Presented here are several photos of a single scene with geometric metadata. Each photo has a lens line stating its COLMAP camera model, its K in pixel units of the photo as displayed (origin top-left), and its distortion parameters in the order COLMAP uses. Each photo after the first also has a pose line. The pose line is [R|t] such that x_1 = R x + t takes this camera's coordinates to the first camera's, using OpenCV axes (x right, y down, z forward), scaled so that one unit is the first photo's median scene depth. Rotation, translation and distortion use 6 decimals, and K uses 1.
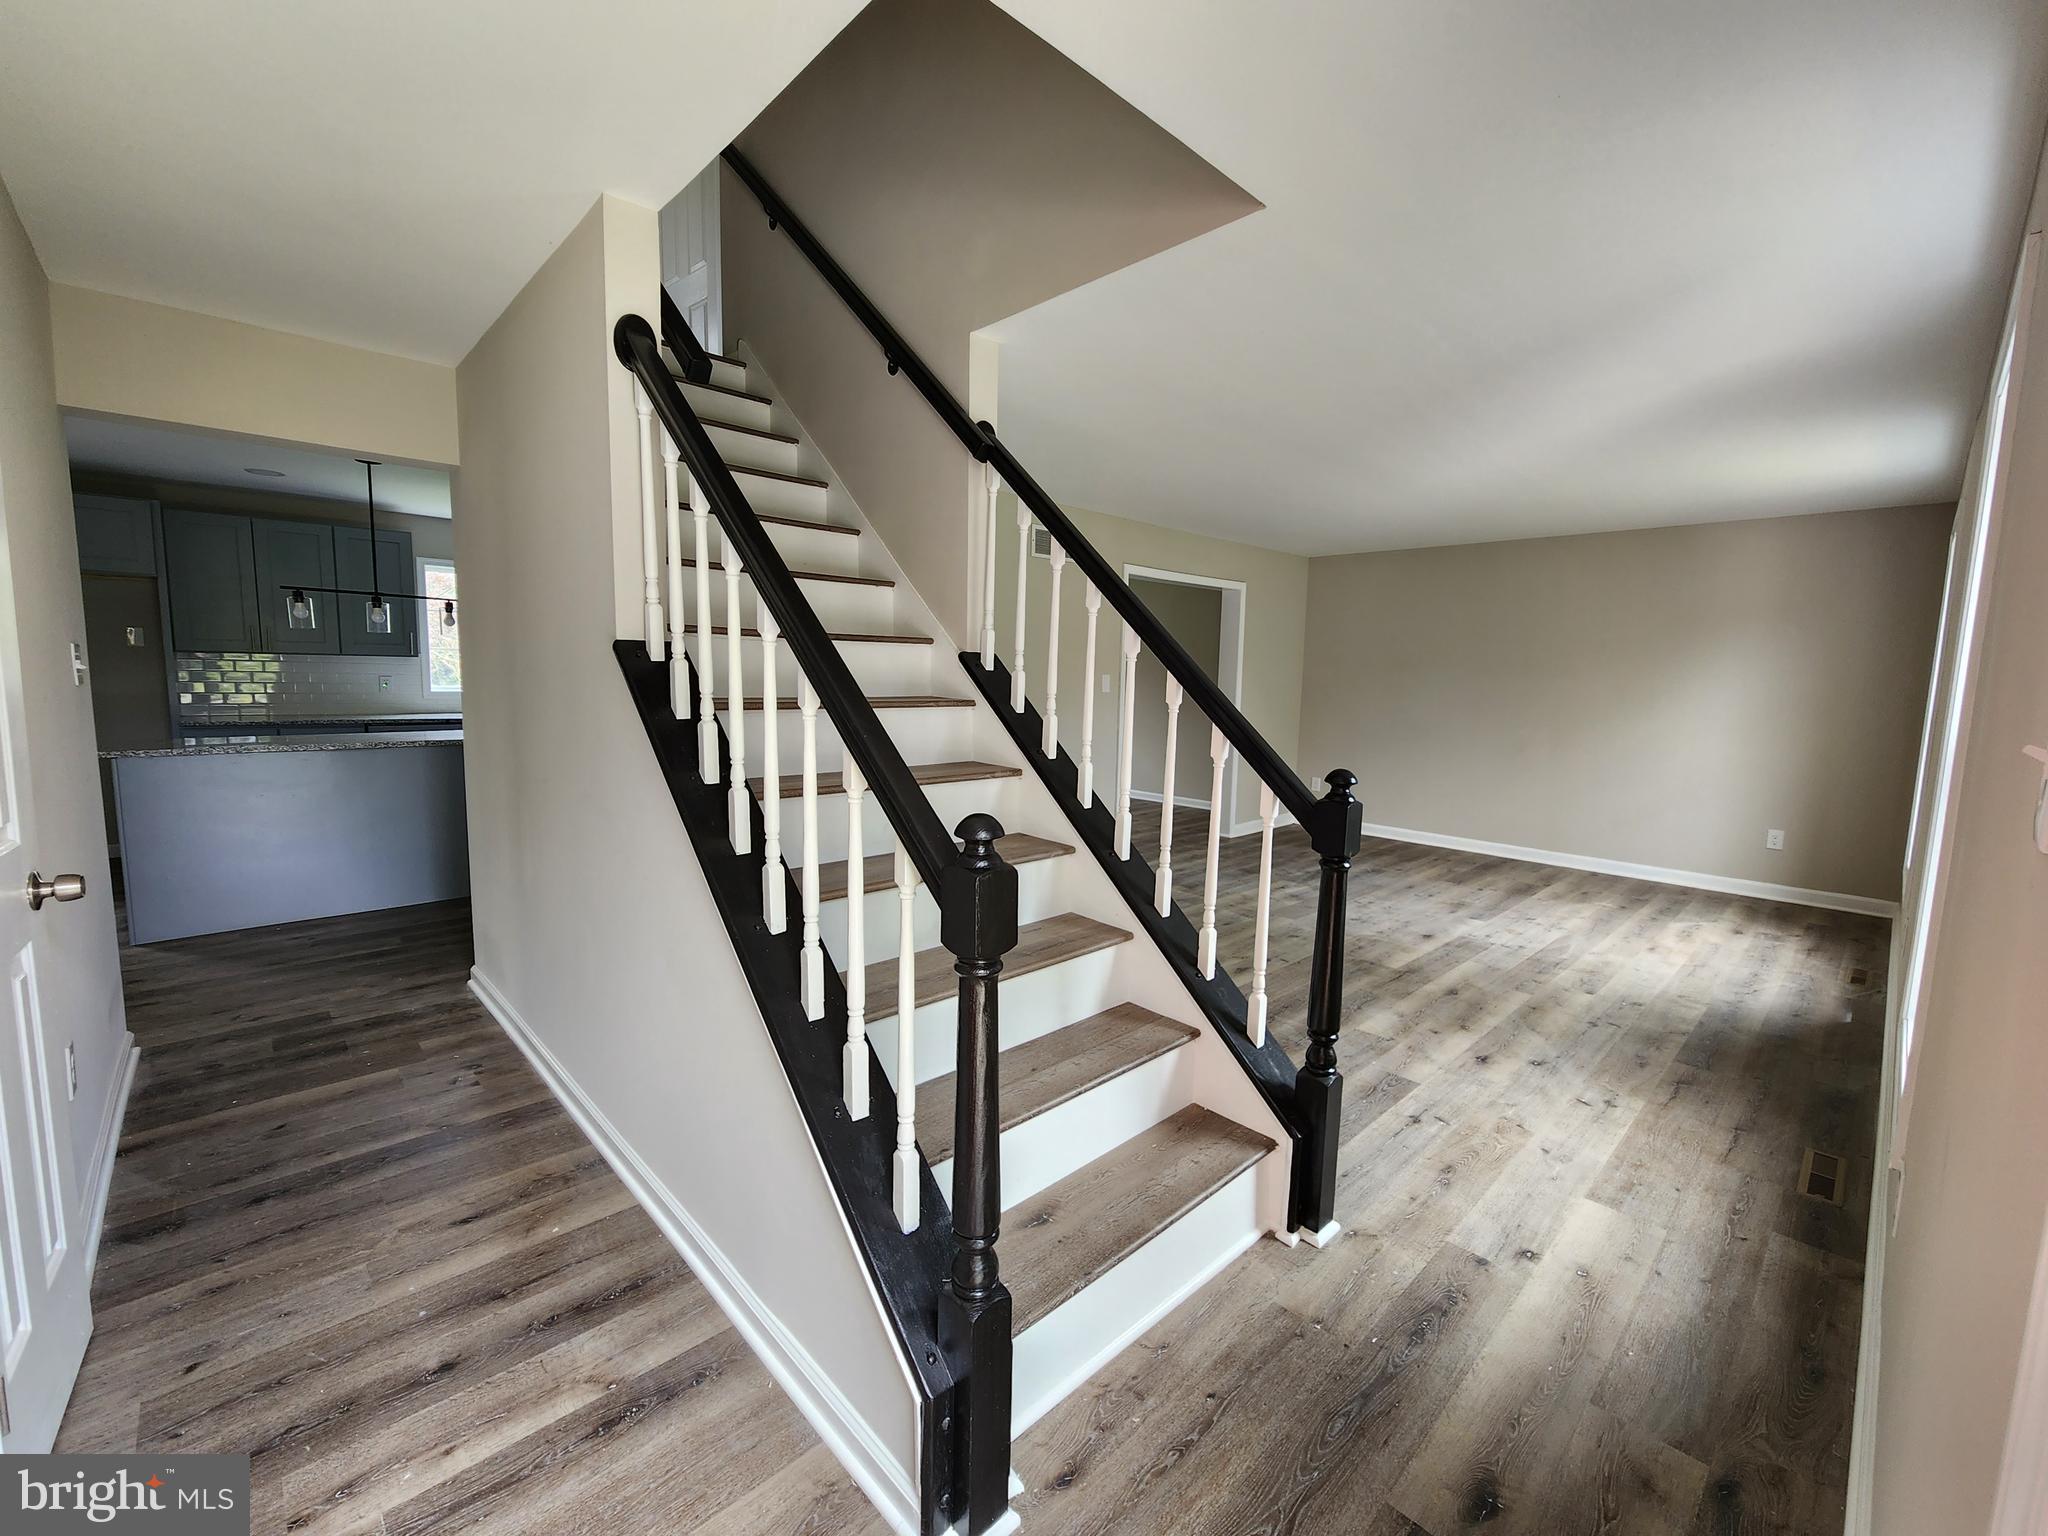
lens RADIAL K [[836.2, 0, 1020.4], [0, 836.2, 766.8], [0, 0, 1]] dist [-0.001686, -0.000855]
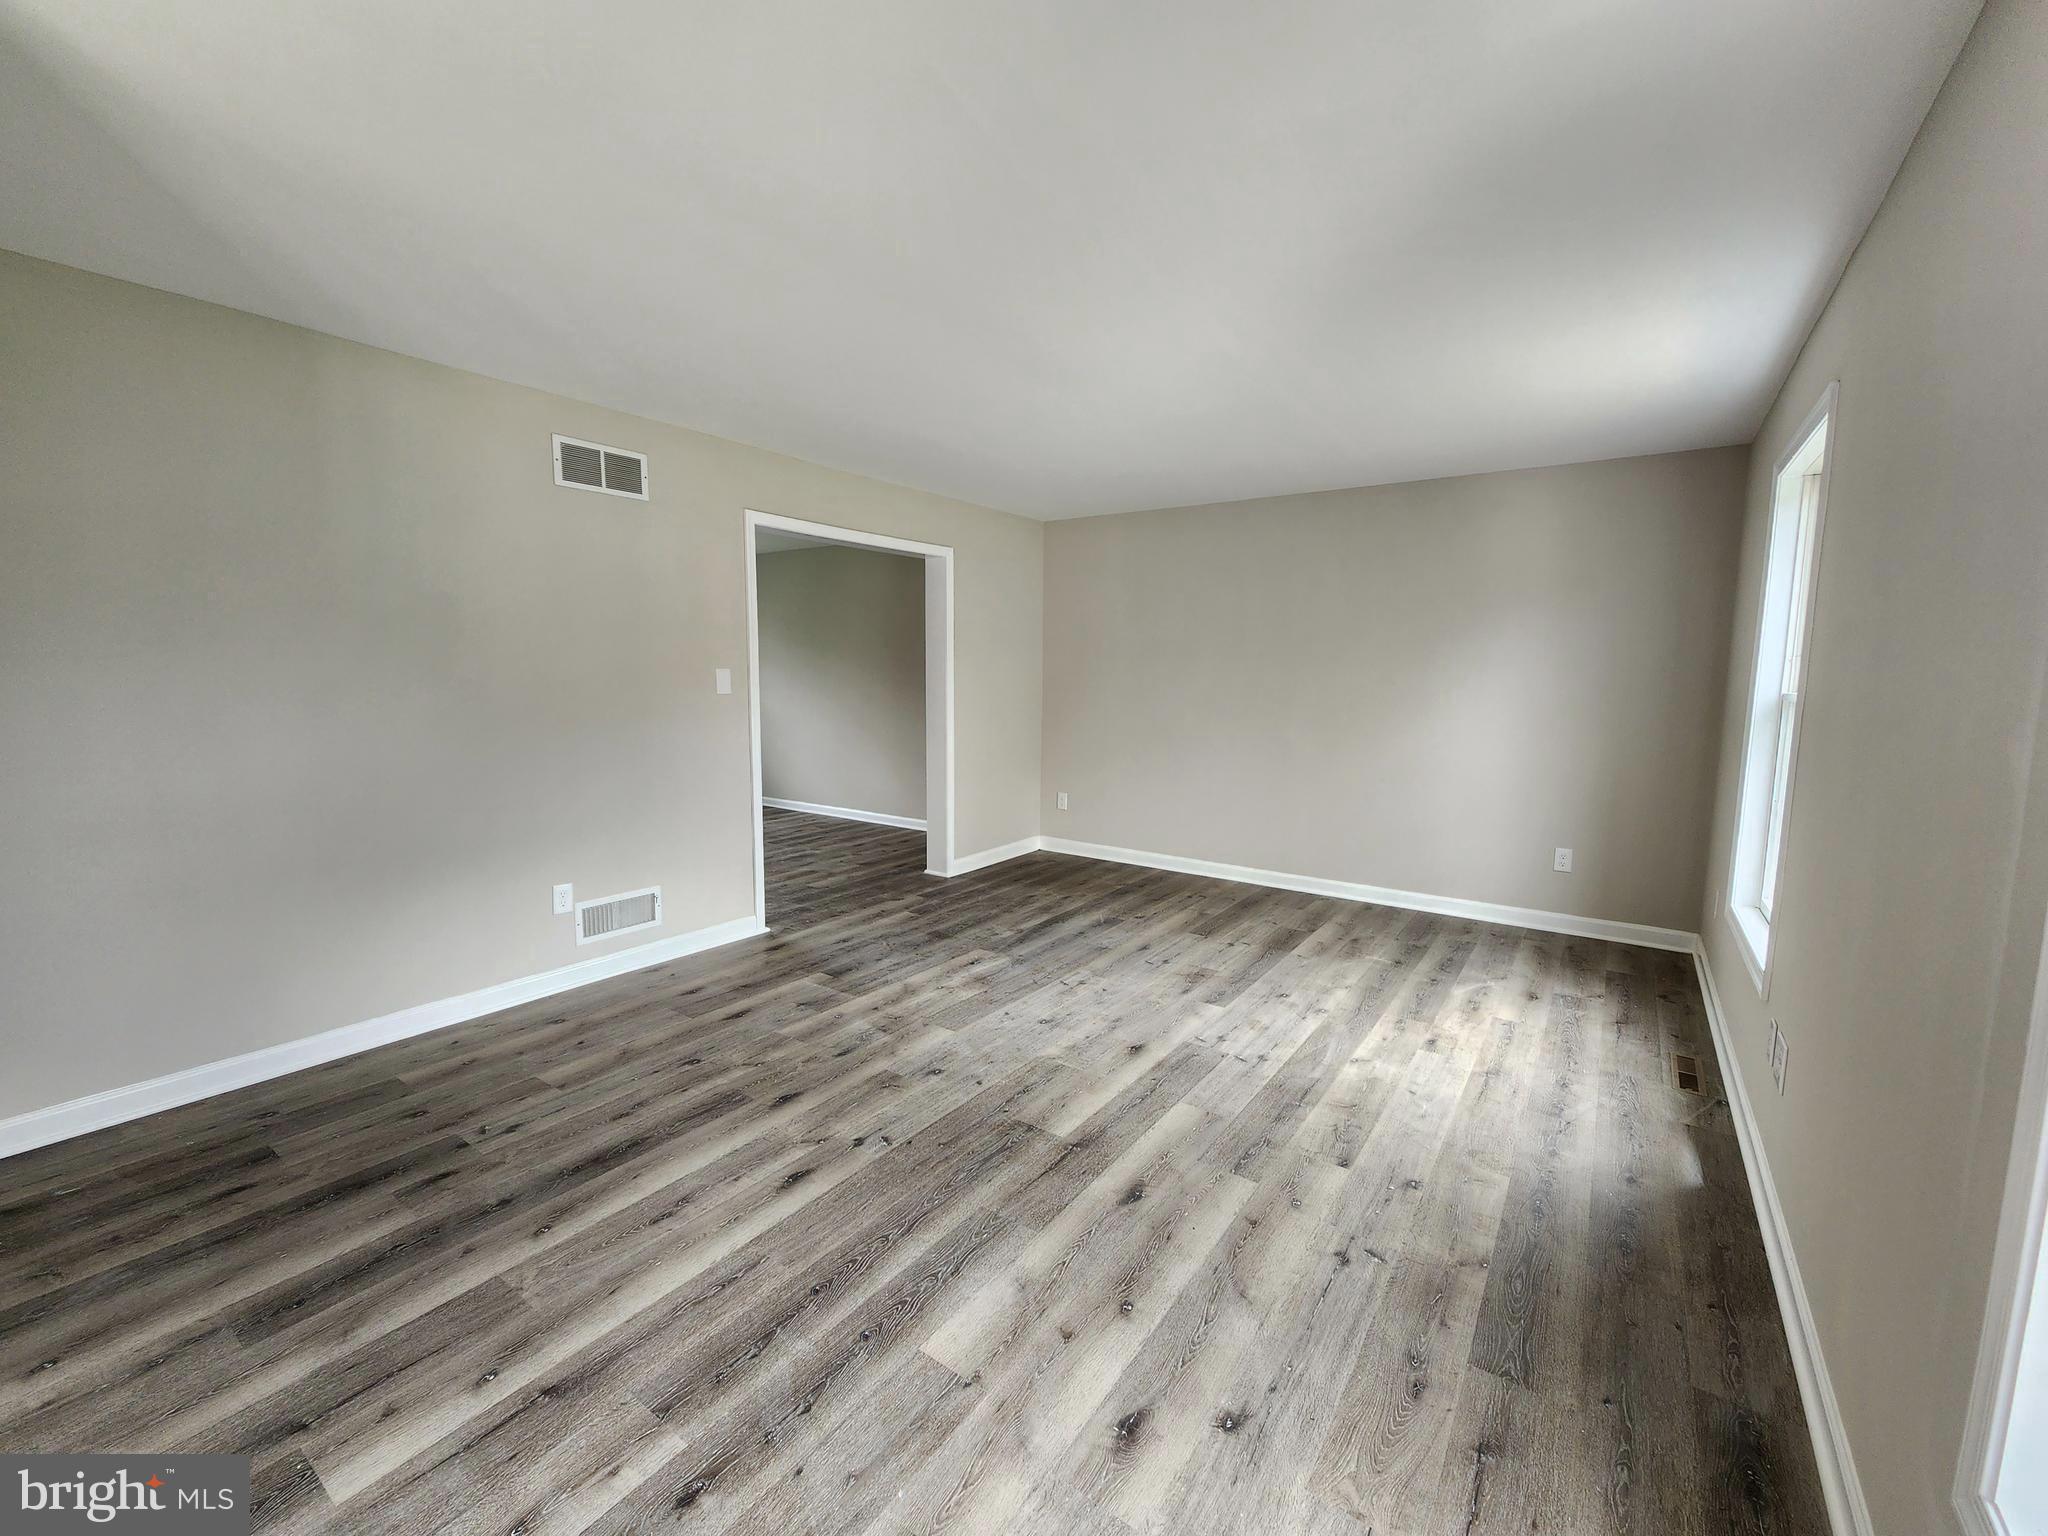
lens RADIAL K [[836.2, 0, 1020.4], [0, 836.2, 766.8], [0, 0, 1]] dist [-0.001686, -0.000855]
pose [[0.981546, -0.033566, 0.188260, 0.273958], [0.032721, 0.999436, 0.007596, -0.033801], [-0.188408, -0.001296, 0.982090, 0.351522]]
